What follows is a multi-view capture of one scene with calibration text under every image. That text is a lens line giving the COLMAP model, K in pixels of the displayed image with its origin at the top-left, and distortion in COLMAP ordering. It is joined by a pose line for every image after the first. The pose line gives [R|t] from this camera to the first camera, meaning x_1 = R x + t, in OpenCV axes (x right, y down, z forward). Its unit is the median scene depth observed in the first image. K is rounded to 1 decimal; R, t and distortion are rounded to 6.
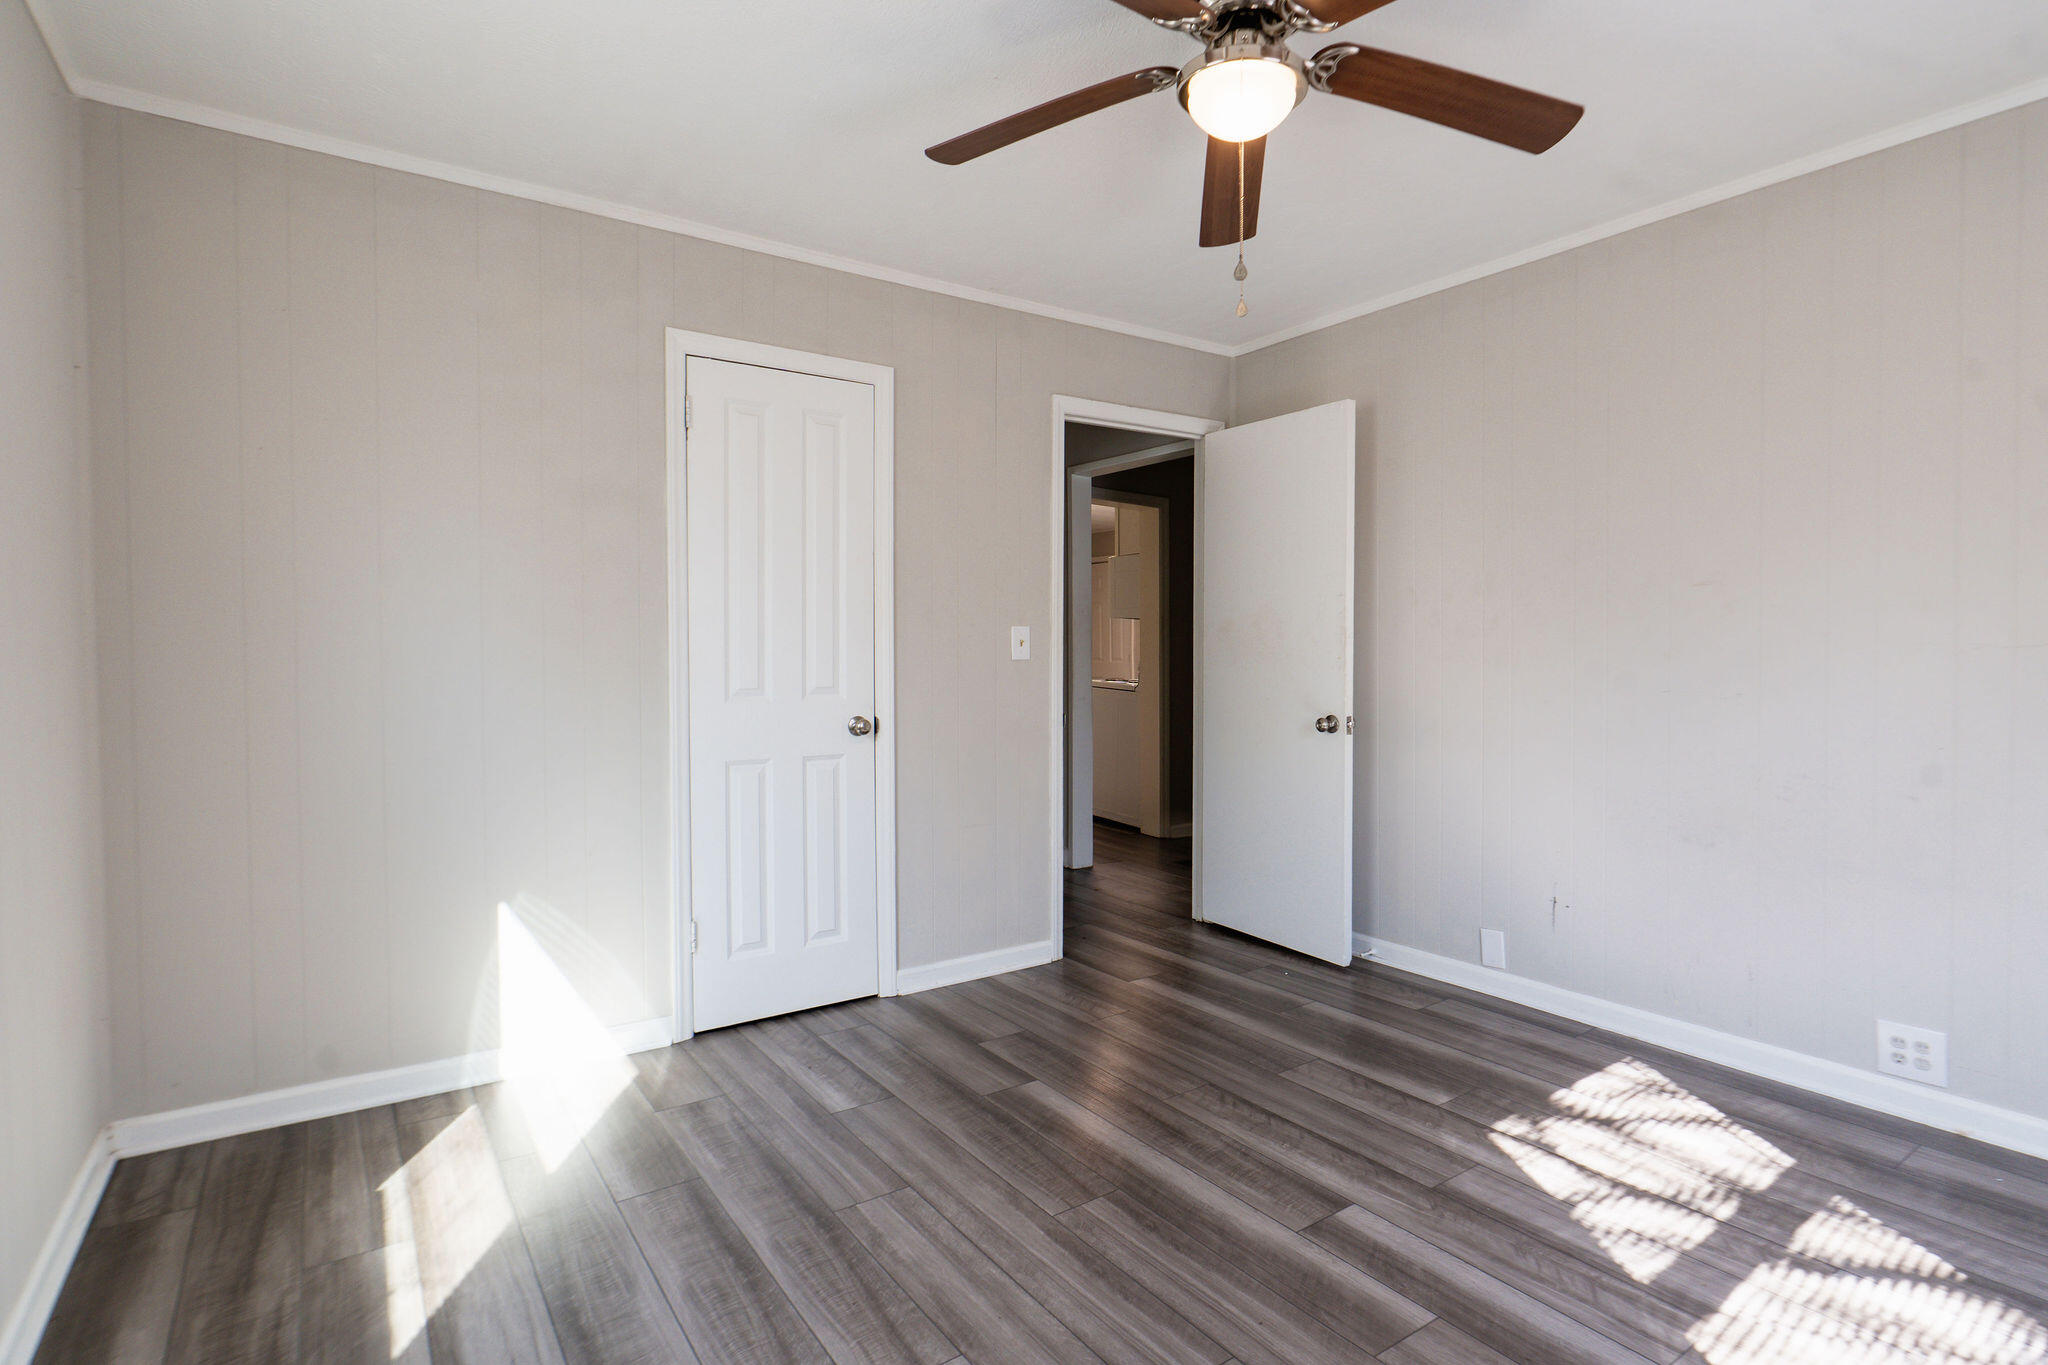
lens RADIAL K [[1106.4, 0, 968.0], [0, 1106.4, 684.2], [0, 0, 1]] dist [-0.002208, 0.000767]
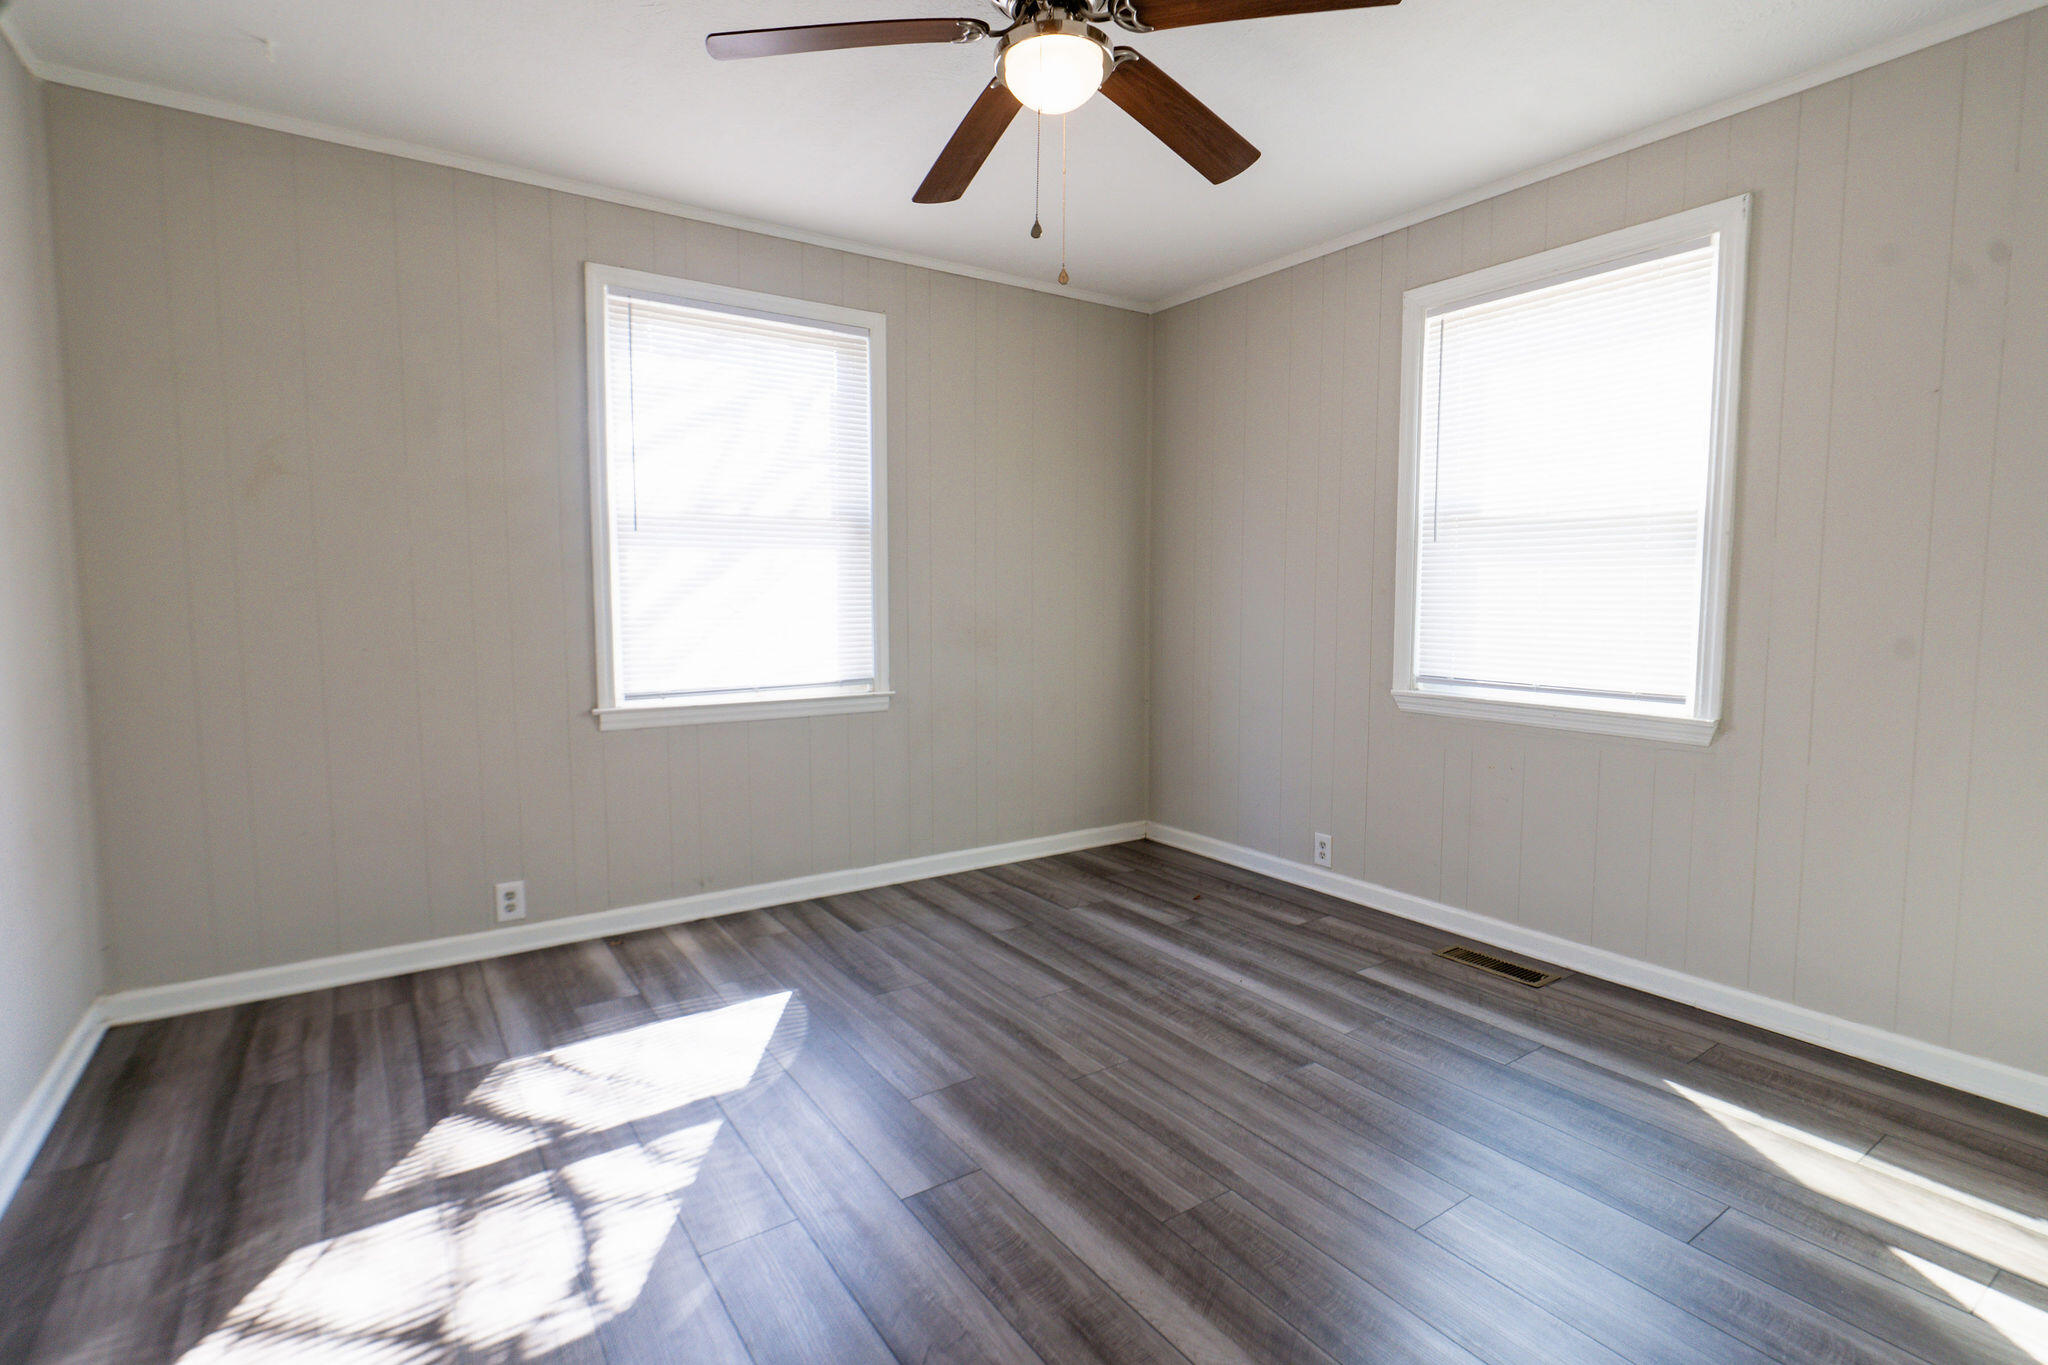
lens RADIAL K [[892.1, 0, 1027.4], [0, 892.1, 678.5], [0, 0, 1]] dist [-0.001320, -0.000274]
pose [[-0.999539, 0.011278, -0.028201, 0.255906], [0.007317, 0.990568, 0.136826, -0.050178], [0.029478, 0.136556, -0.990194, 1.625773]]
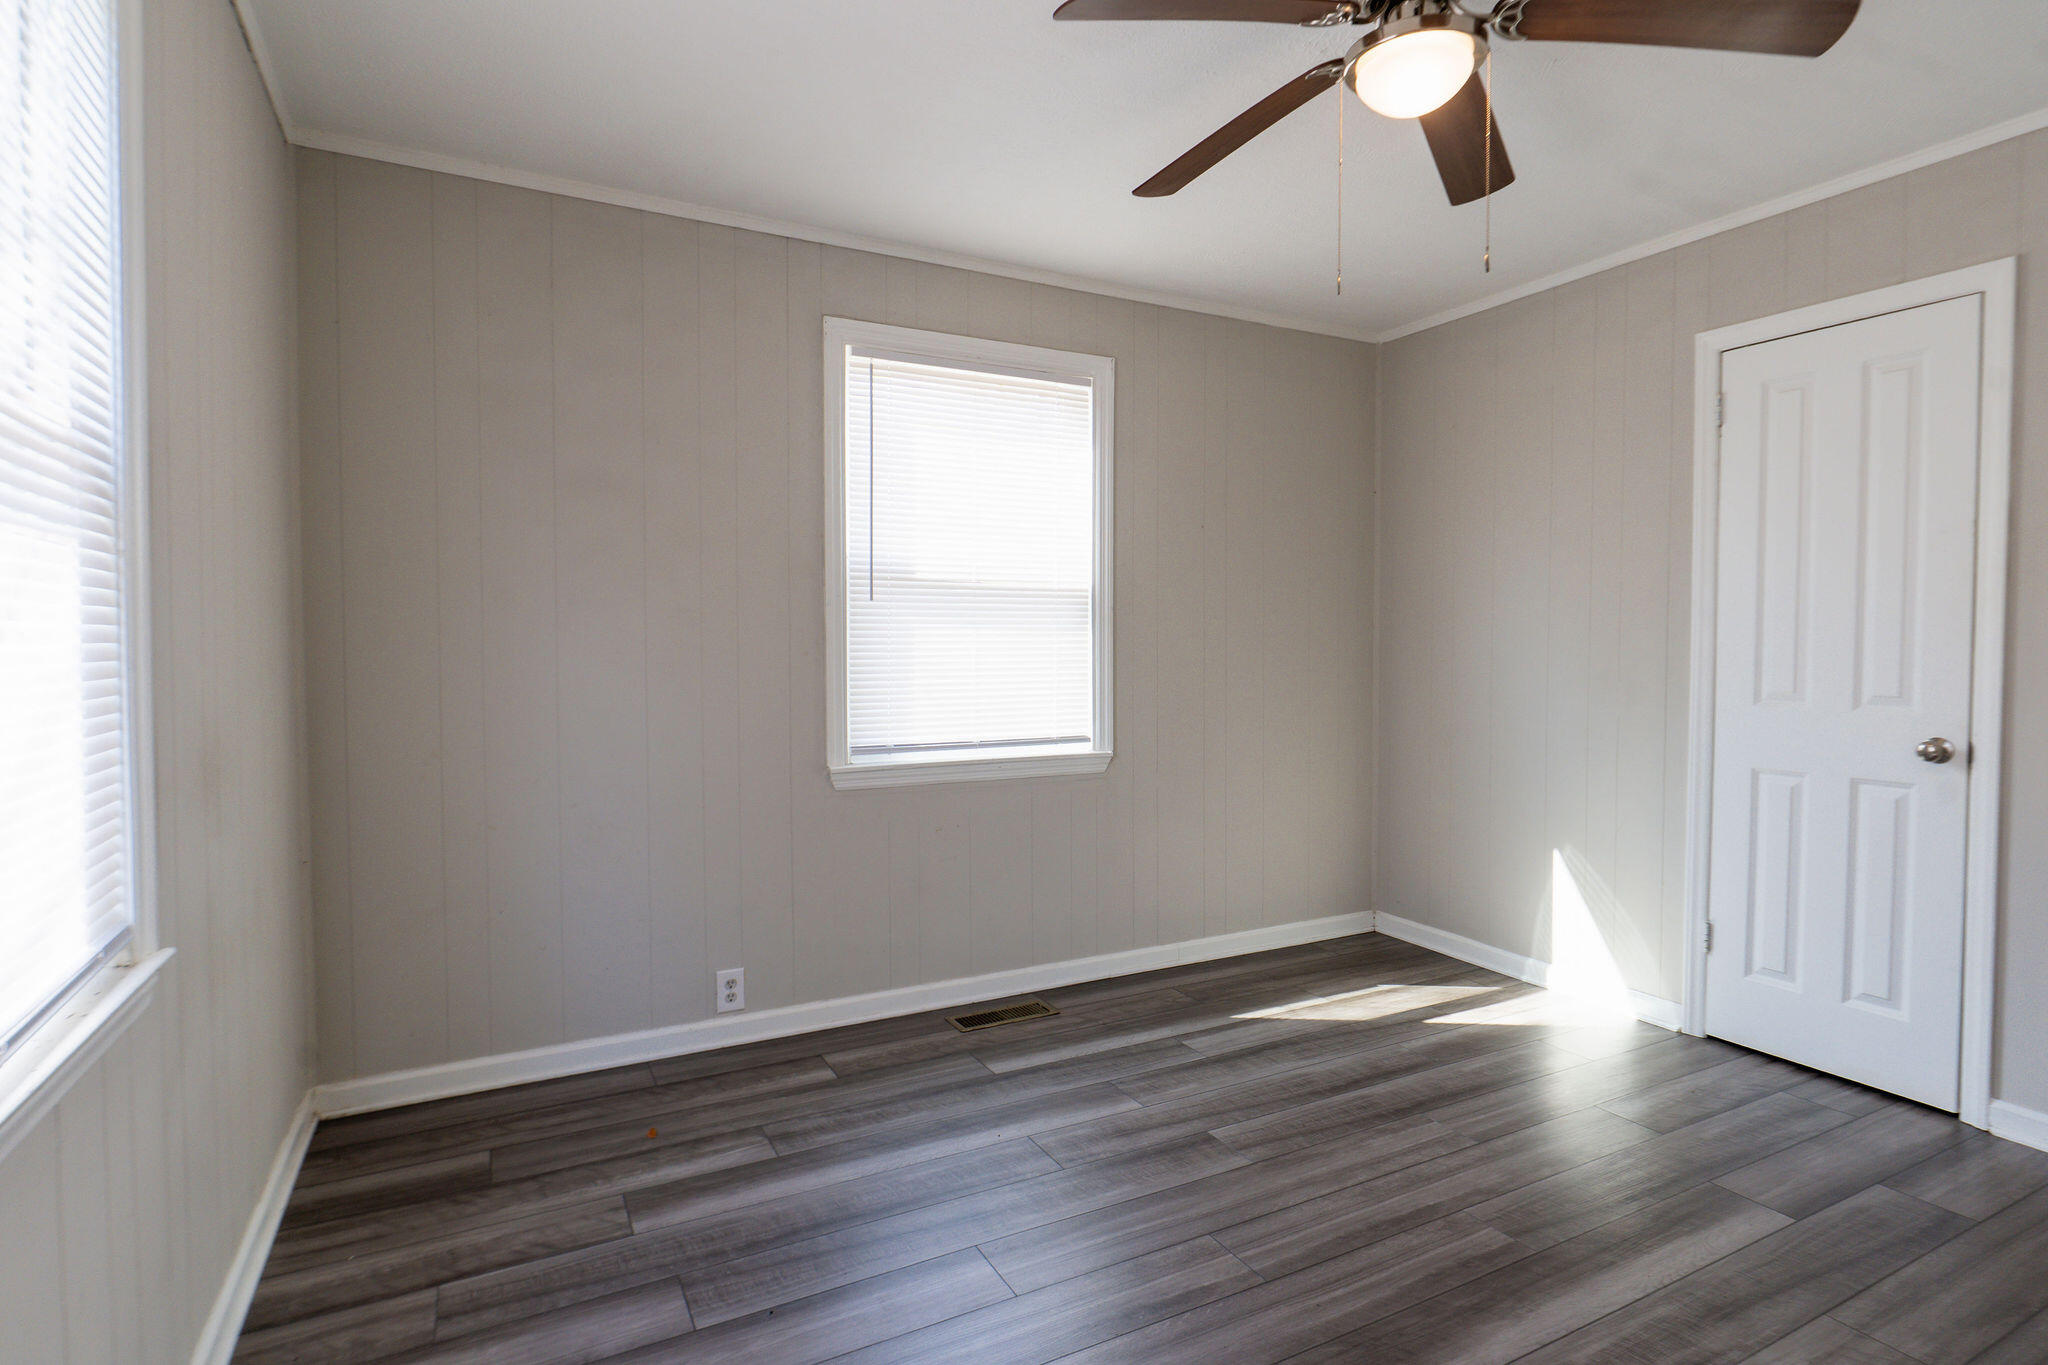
lens RADIAL K [[1028.1, 0, 1024.0], [0, 1028.1, 682.5], [0, 0, 1]] dist [0.001685, 0.000370]
pose [[-0.126804, 0.039468, -0.991142, 1.001499], [-0.038930, 0.998240, 0.044731, -0.023990], [0.991164, 0.044258, -0.125044, 0.676067]]
